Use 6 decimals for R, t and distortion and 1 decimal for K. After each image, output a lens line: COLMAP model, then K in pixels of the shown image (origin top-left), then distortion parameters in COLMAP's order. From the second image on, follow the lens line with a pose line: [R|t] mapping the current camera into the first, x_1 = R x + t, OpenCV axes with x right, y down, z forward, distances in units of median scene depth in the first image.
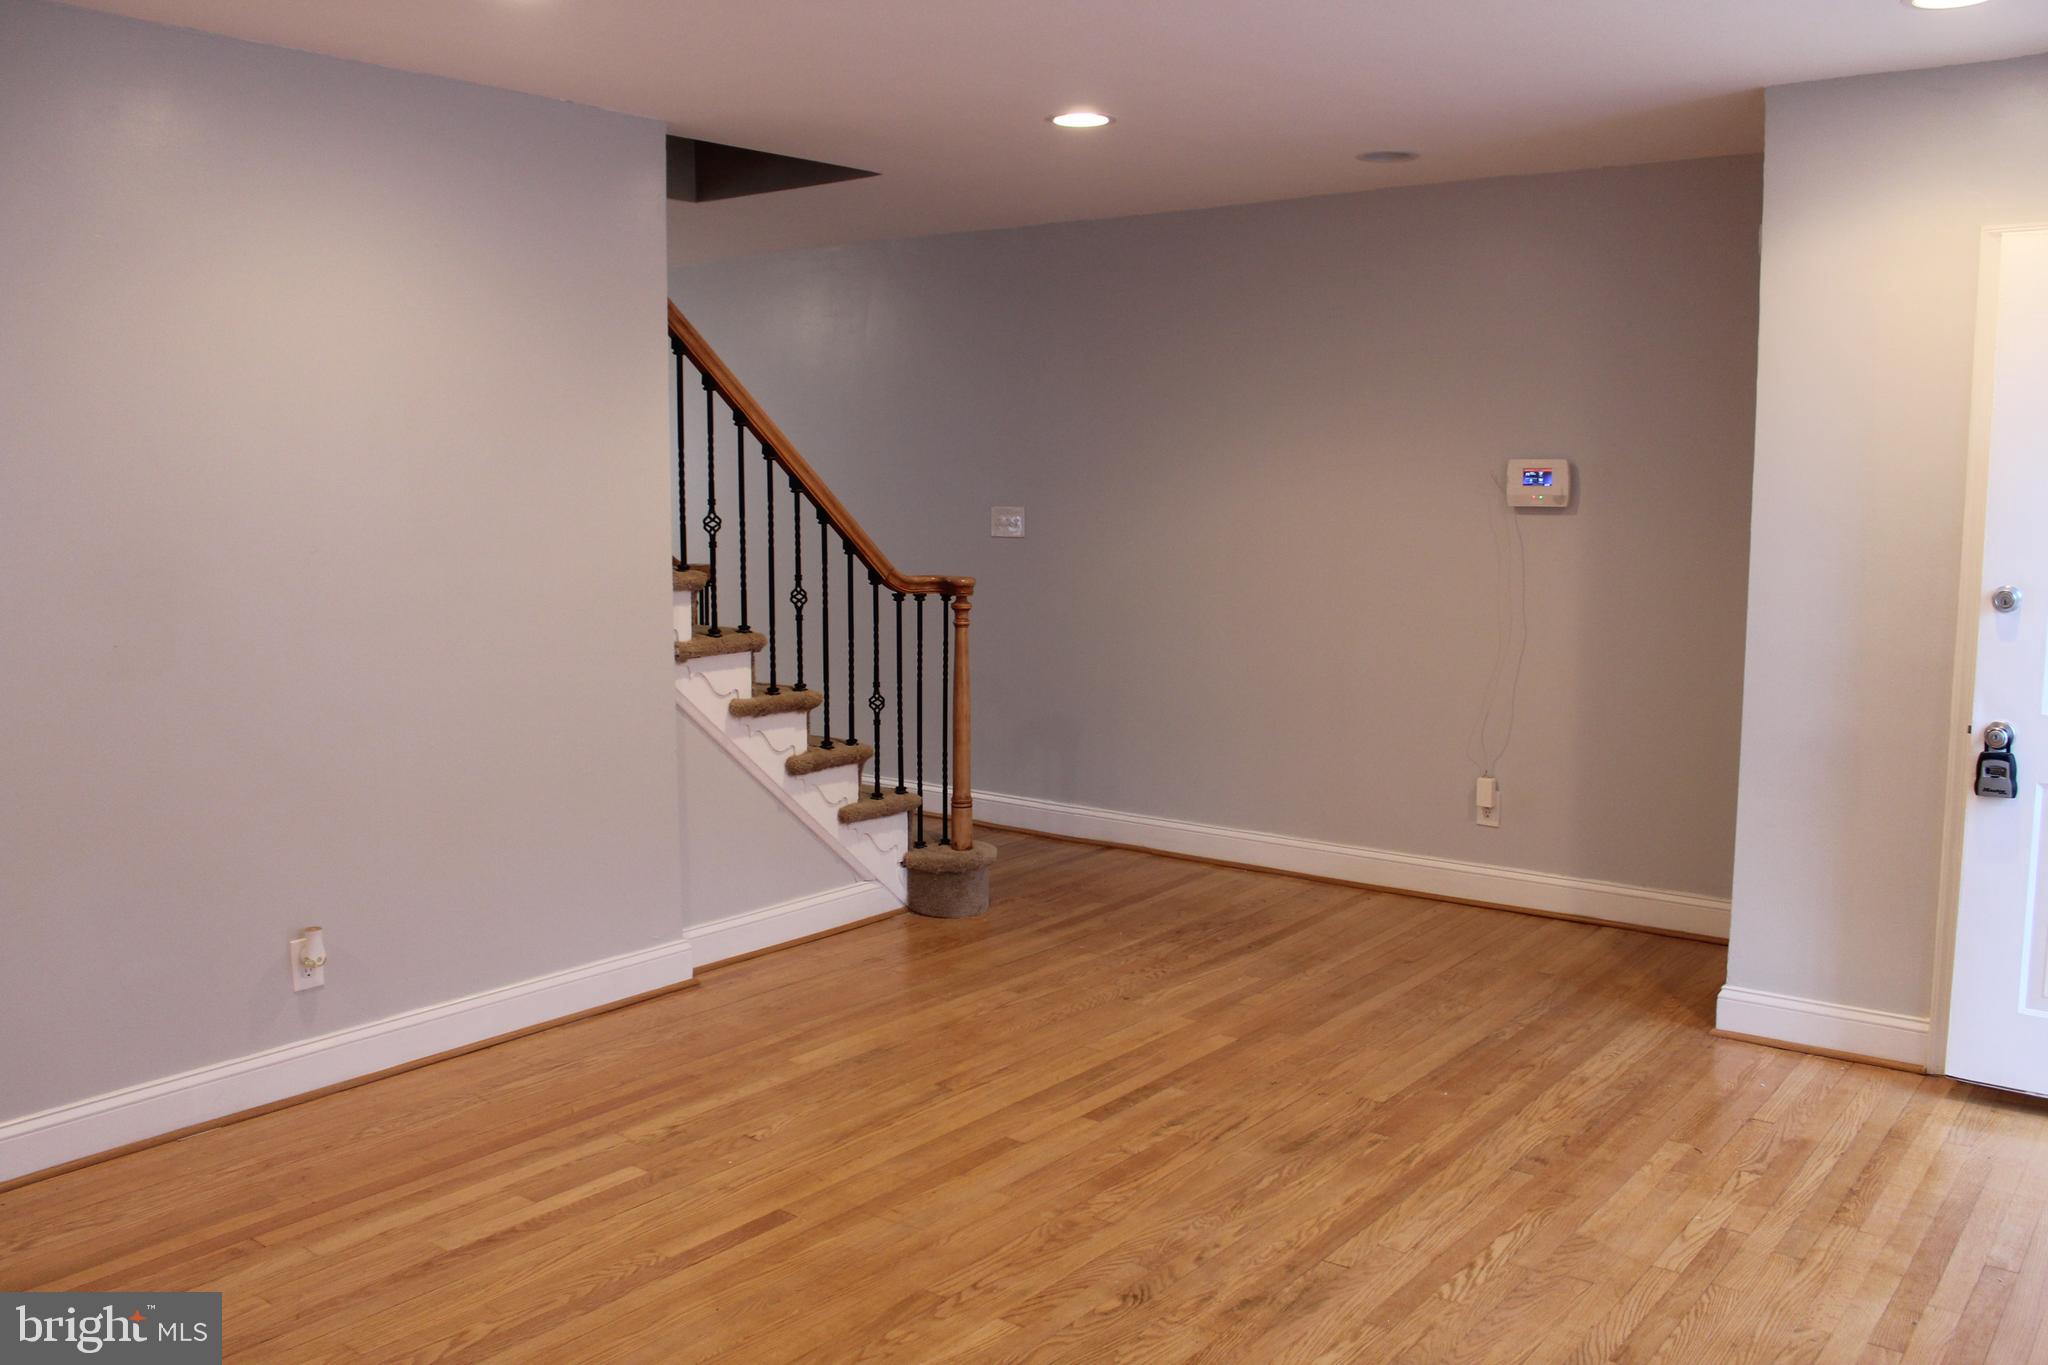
lens RADIAL K [[1707.7, 0, 1040.7], [0, 1707.7, 685.4], [0, 0, 1]] dist [-0.126633, 0.064720]
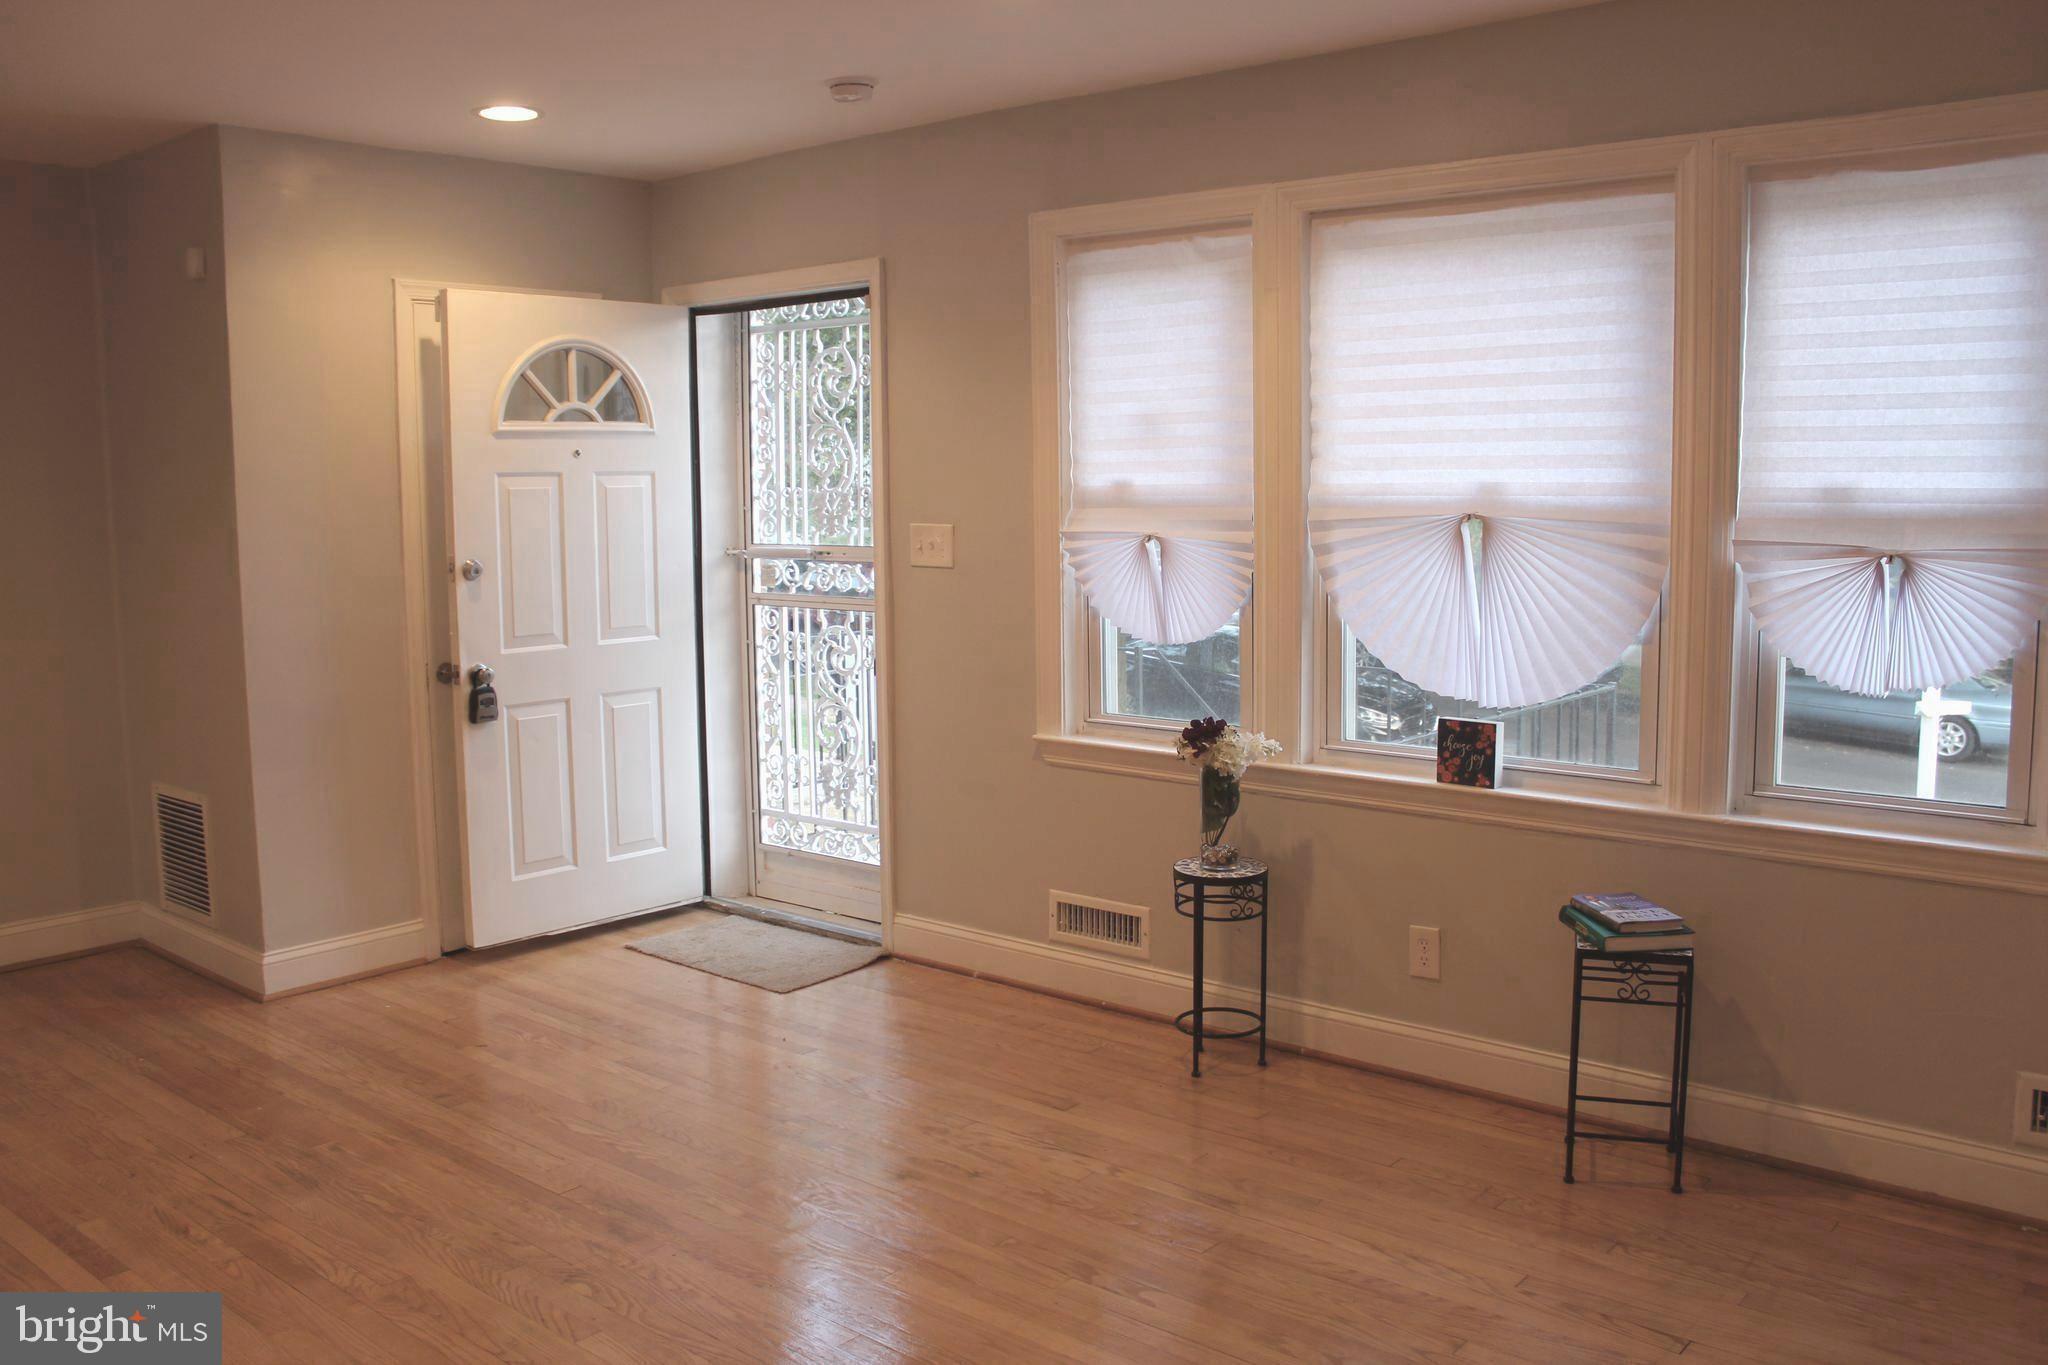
lens RADIAL K [[1707.7, 0, 1020.0], [0, 1707.7, 682.8], [0, 0, 1]] dist [-0.126633, 0.064720]
pose [[0.046187, -0.120897, 0.991590, -0.741274], [0.136117, 0.984152, 0.113650, -0.058615], [-0.989616, 0.129723, 0.061911, 0.511970]]
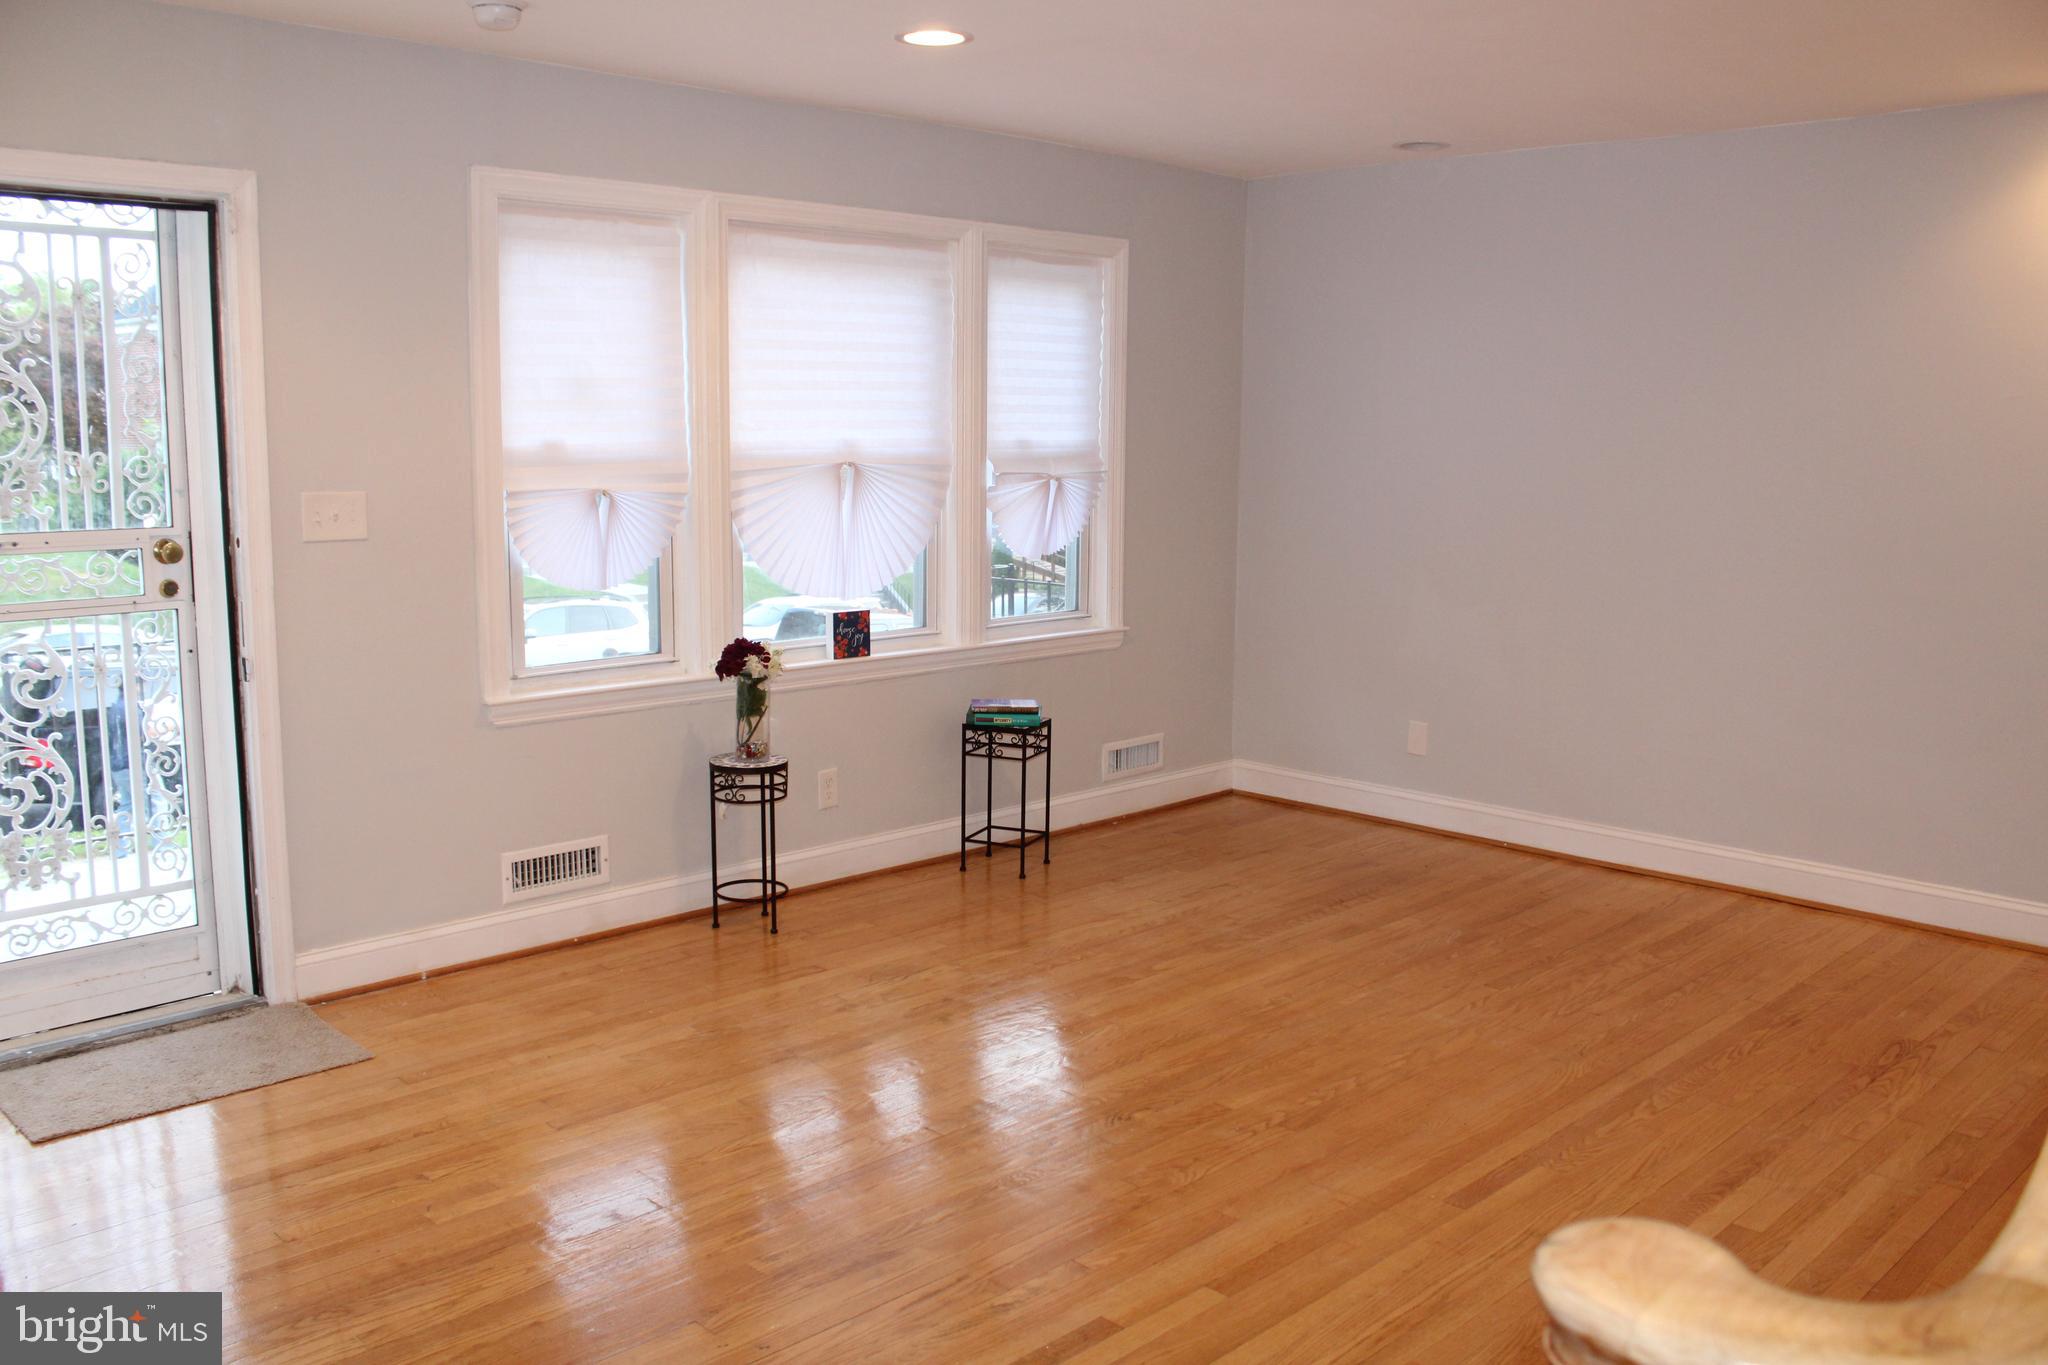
lens RADIAL K [[1707.7, 0, 1008.5], [0, 1707.7, 675.1], [0, 0, 1]] dist [-0.126633, 0.064720]
pose [[-0.989798, -0.024995, 0.140267, -0.022118], [0.014014, 0.962639, 0.270427, -0.222679], [-0.141786, 0.269633, -0.952468, 1.716612]]
